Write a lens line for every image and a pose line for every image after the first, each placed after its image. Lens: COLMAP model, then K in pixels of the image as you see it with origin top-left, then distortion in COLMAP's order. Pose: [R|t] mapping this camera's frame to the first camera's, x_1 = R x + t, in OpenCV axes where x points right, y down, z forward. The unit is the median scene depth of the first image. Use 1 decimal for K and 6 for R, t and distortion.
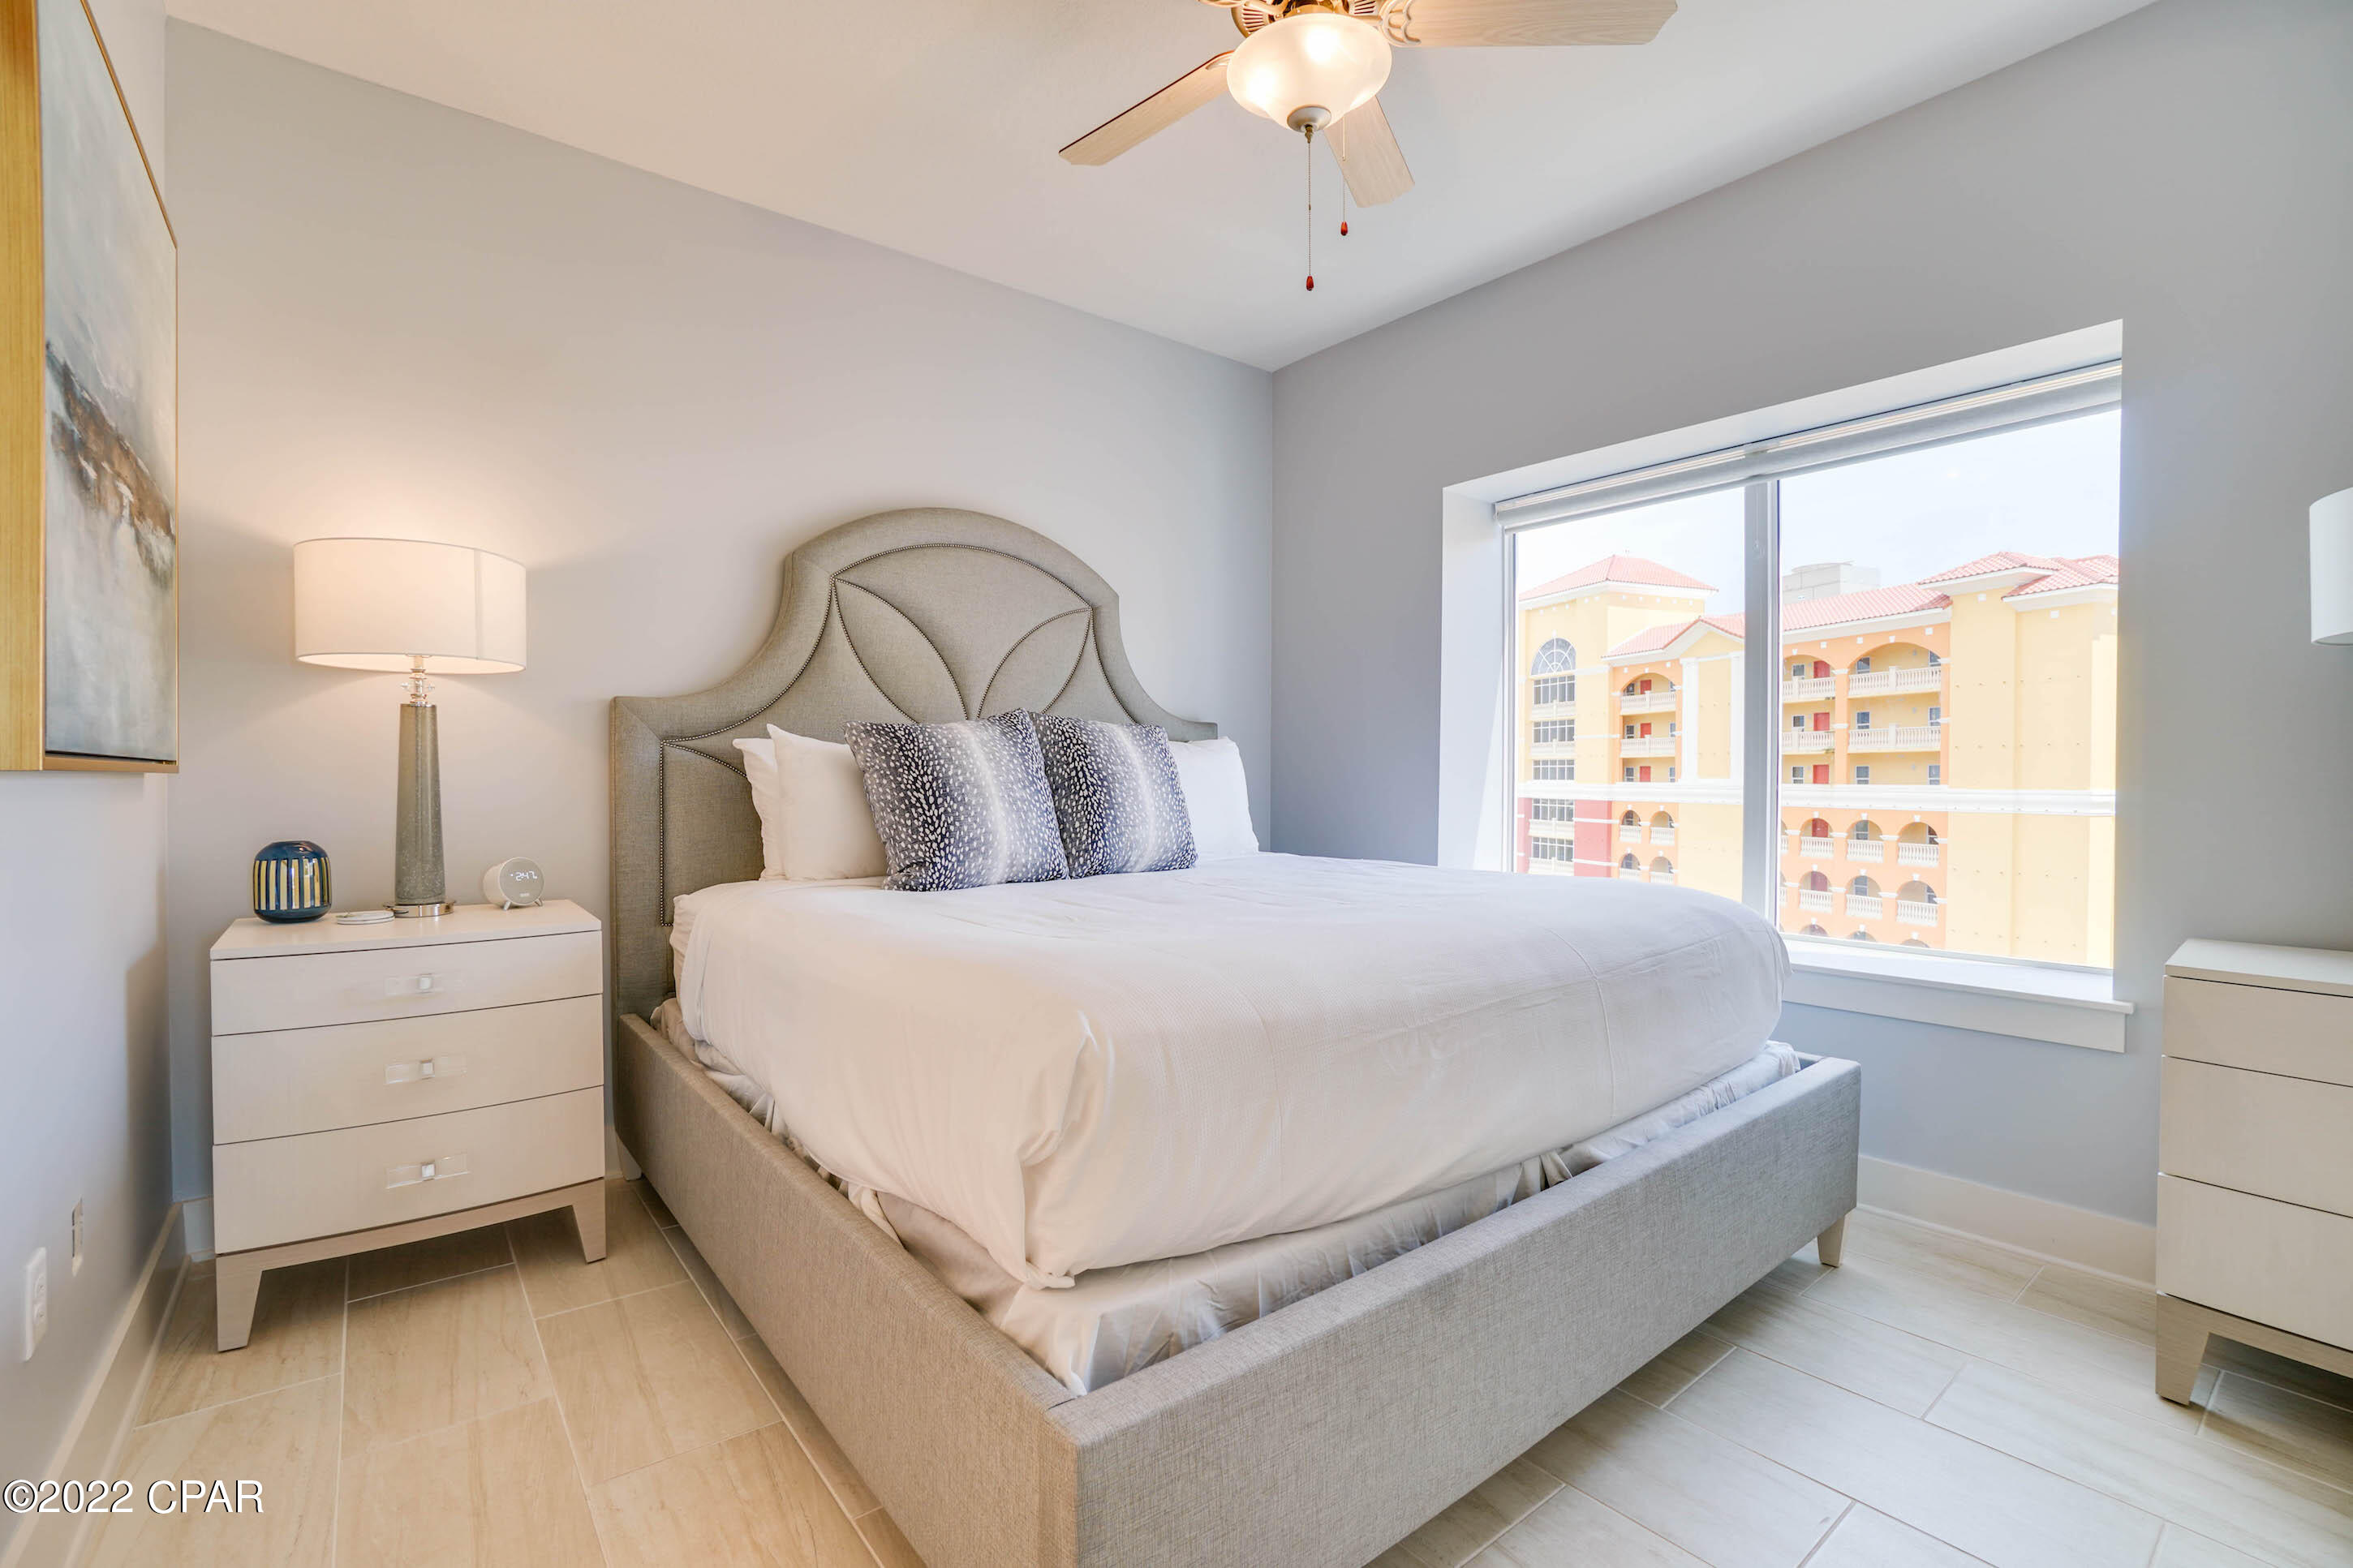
lens RADIAL K [[1004.4, 0, 1177.8], [0, 1004.4, 792.3], [0, 0, 1]] dist [-0.016899, 0.000323]
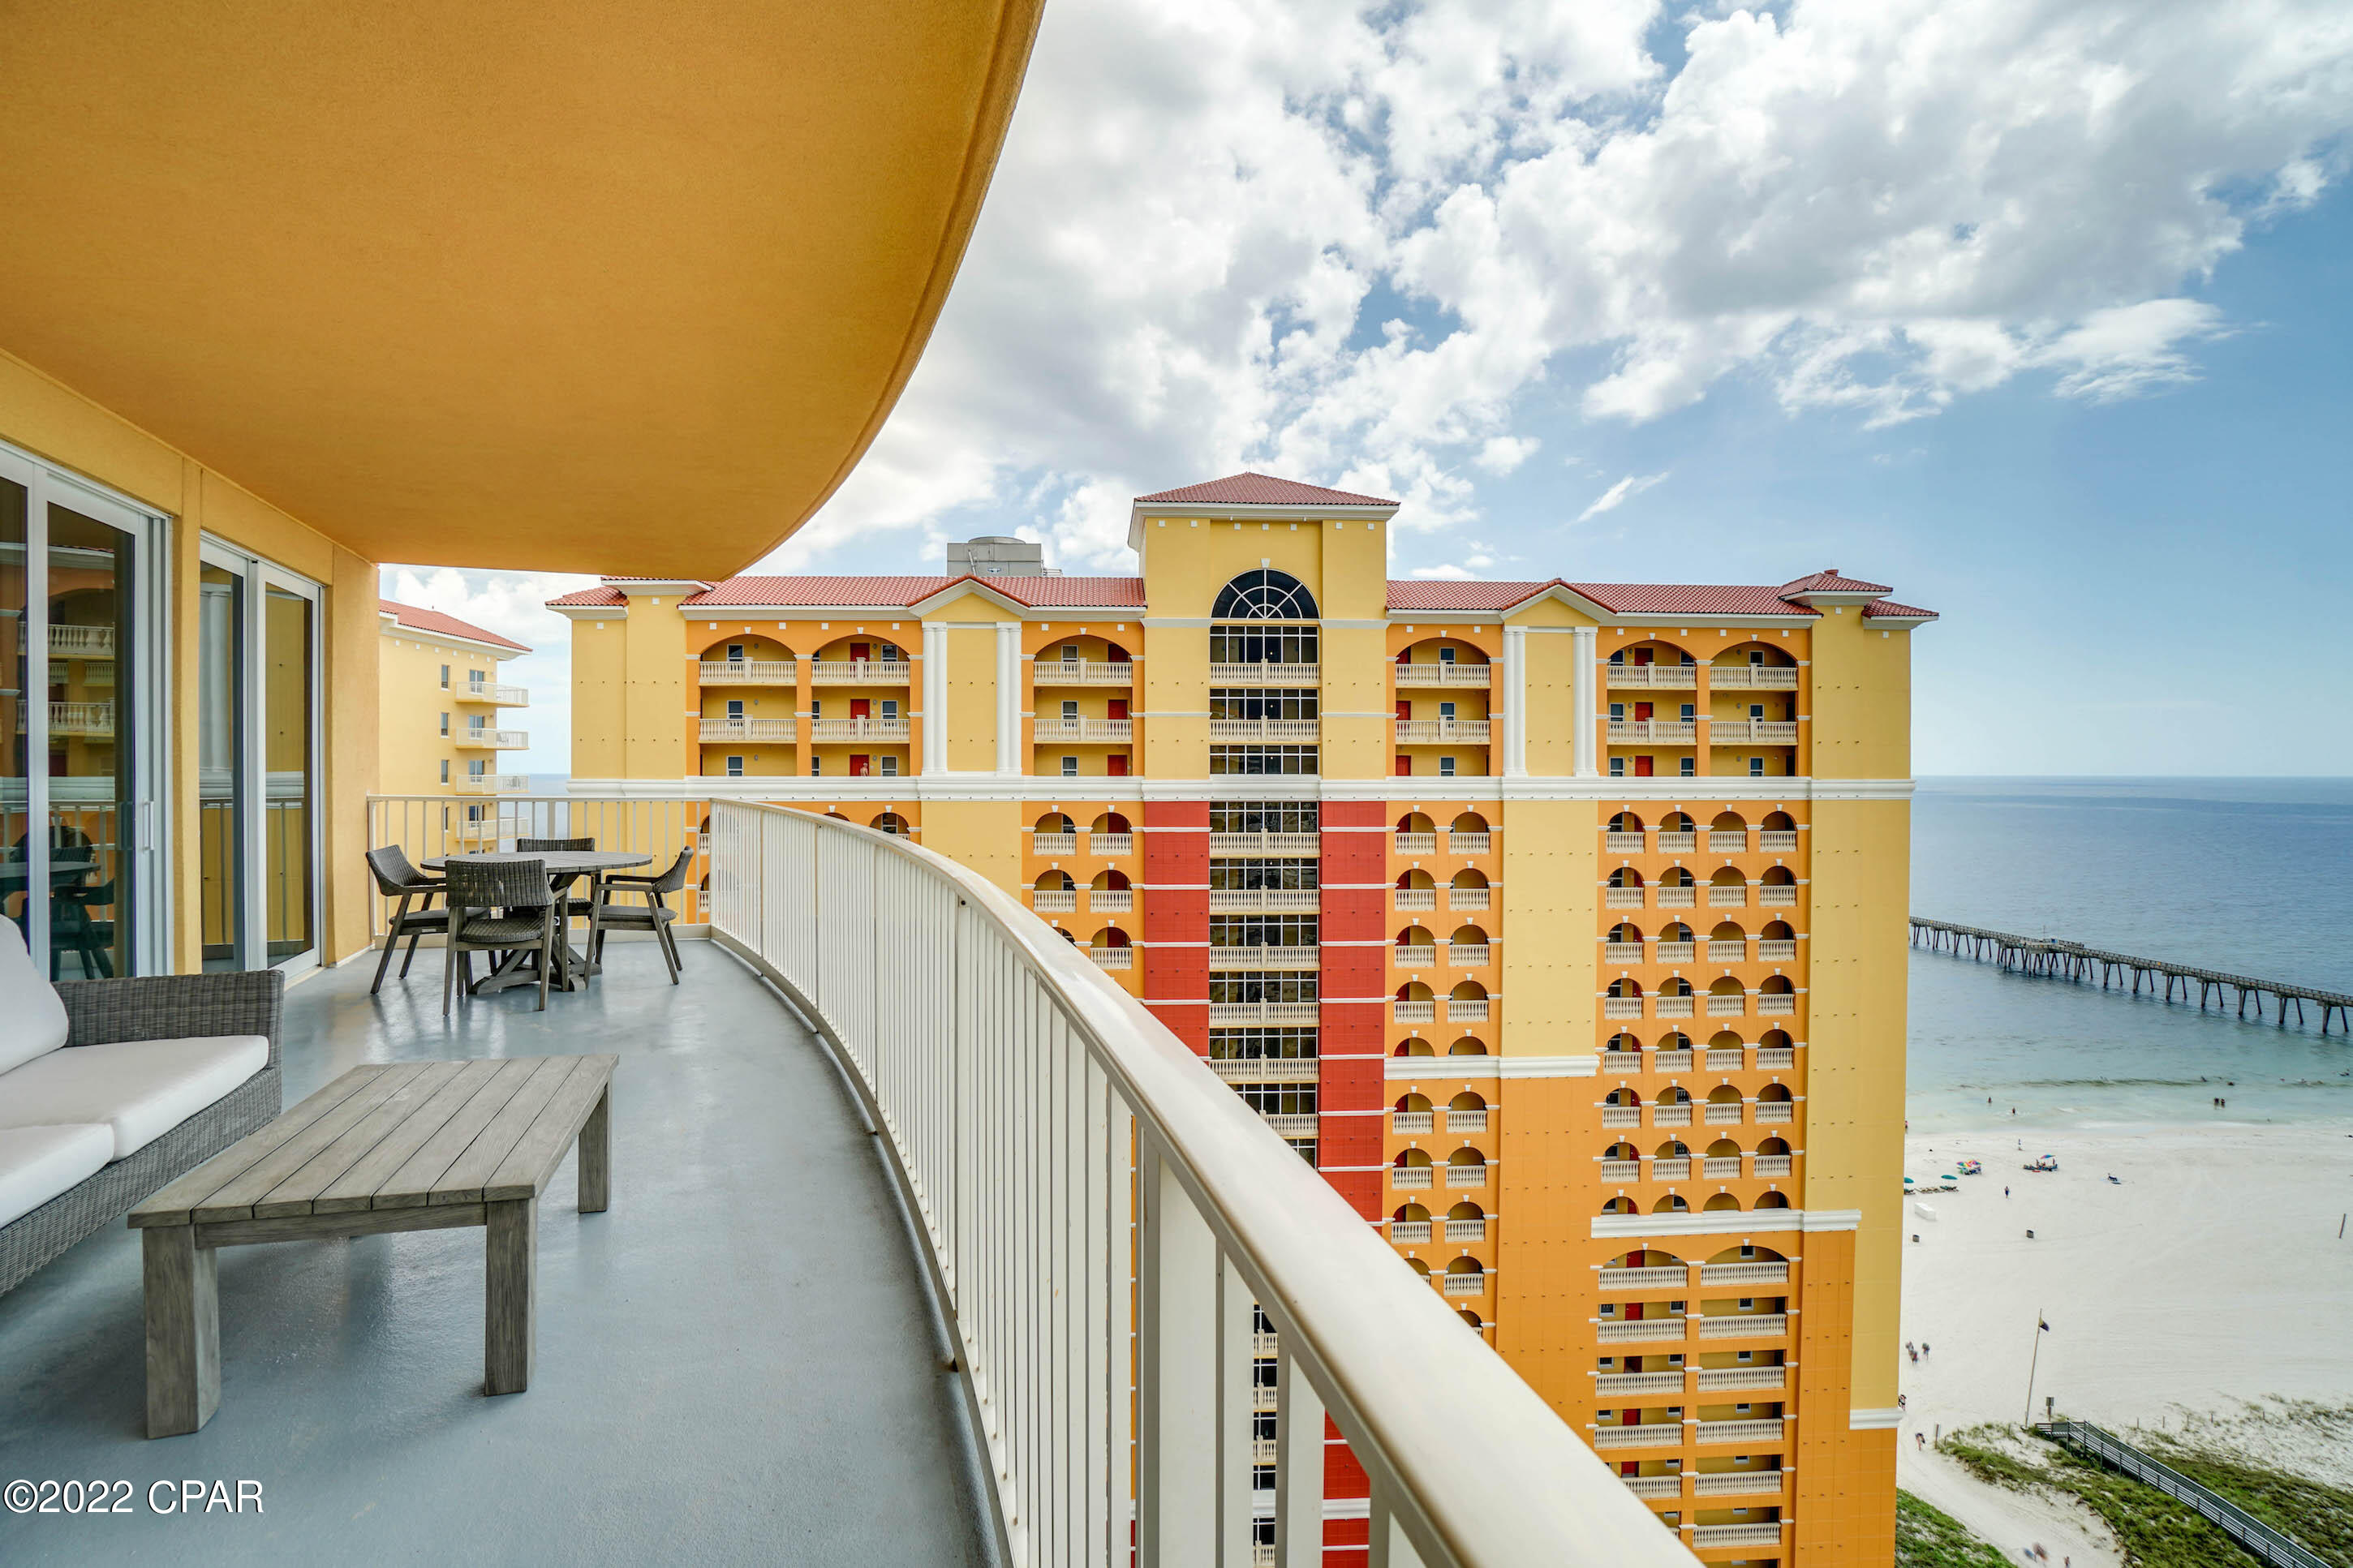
lens RADIAL K [[1004.4, 0, 1166.9], [0, 1004.4, 768.5], [0, 0, 1]] dist [-0.016899, 0.000323]
pose [[0.294358, -0.001996, 0.955693, -0.316359], [0.015774, 0.999872, -0.002770, -0.015807], [-0.955565, 0.015891, 0.294352, 0.881793]]
